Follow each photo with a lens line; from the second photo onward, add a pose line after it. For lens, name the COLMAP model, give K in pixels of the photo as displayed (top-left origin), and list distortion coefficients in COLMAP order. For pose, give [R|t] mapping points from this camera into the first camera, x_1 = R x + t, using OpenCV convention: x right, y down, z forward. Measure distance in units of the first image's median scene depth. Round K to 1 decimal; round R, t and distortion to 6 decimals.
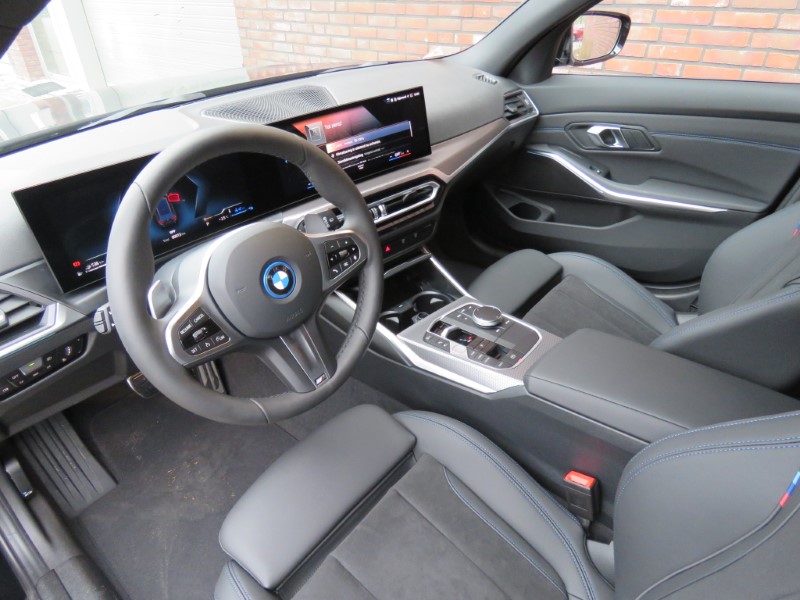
lens RADIAL K [[503.0, 0, 400.0], [0, 503.0, 300.0], [0, 0, 1]] dist [-0.018049, 0.001269]
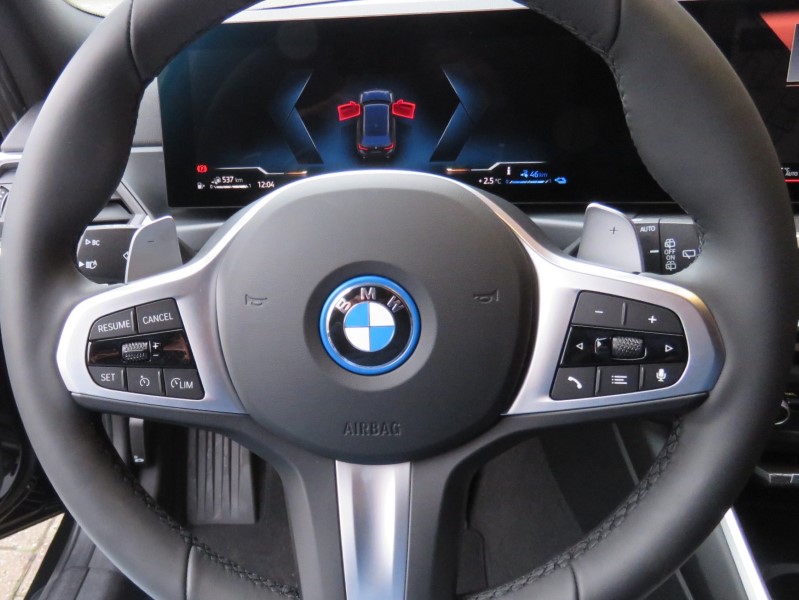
lens RADIAL K [[702.5, 0, 289.7], [0, 702.5, 299.5], [0, 0, 1]] dist [-0.012627, -0.001566]
pose [[0.551827, 0.376983, -0.743889, 0.057384], [-0.422014, 0.895588, 0.140805, -0.058442], [0.719299, 0.236231, 0.653302, 0.348967]]
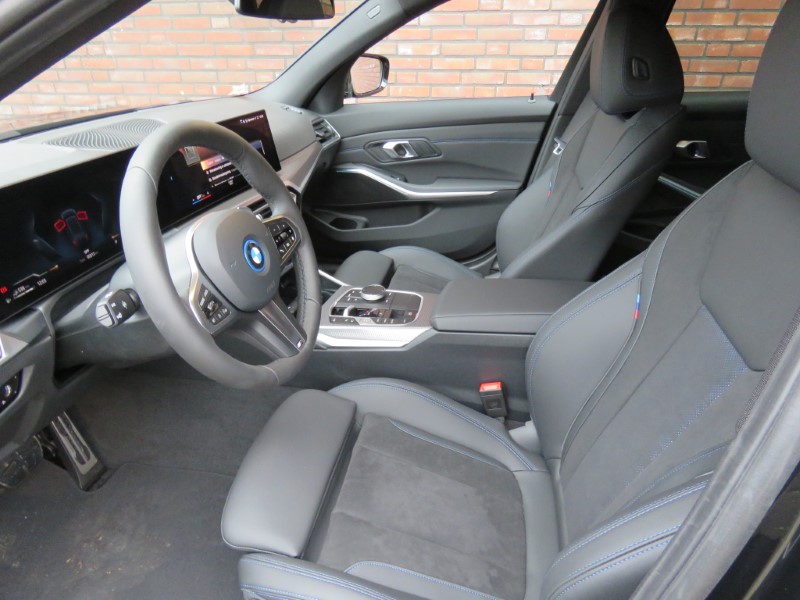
lens RADIAL K [[503.0, 0, 400.0], [0, 503.0, 300.0], [0, 0, 1]] dist [-0.018049, 0.001269]
pose [[0.869340, -0.212877, 0.446017, -0.266854], [0.258135, 0.965175, -0.042473, 0.102742], [-0.421443, 0.152056, 0.894016, -0.057187]]
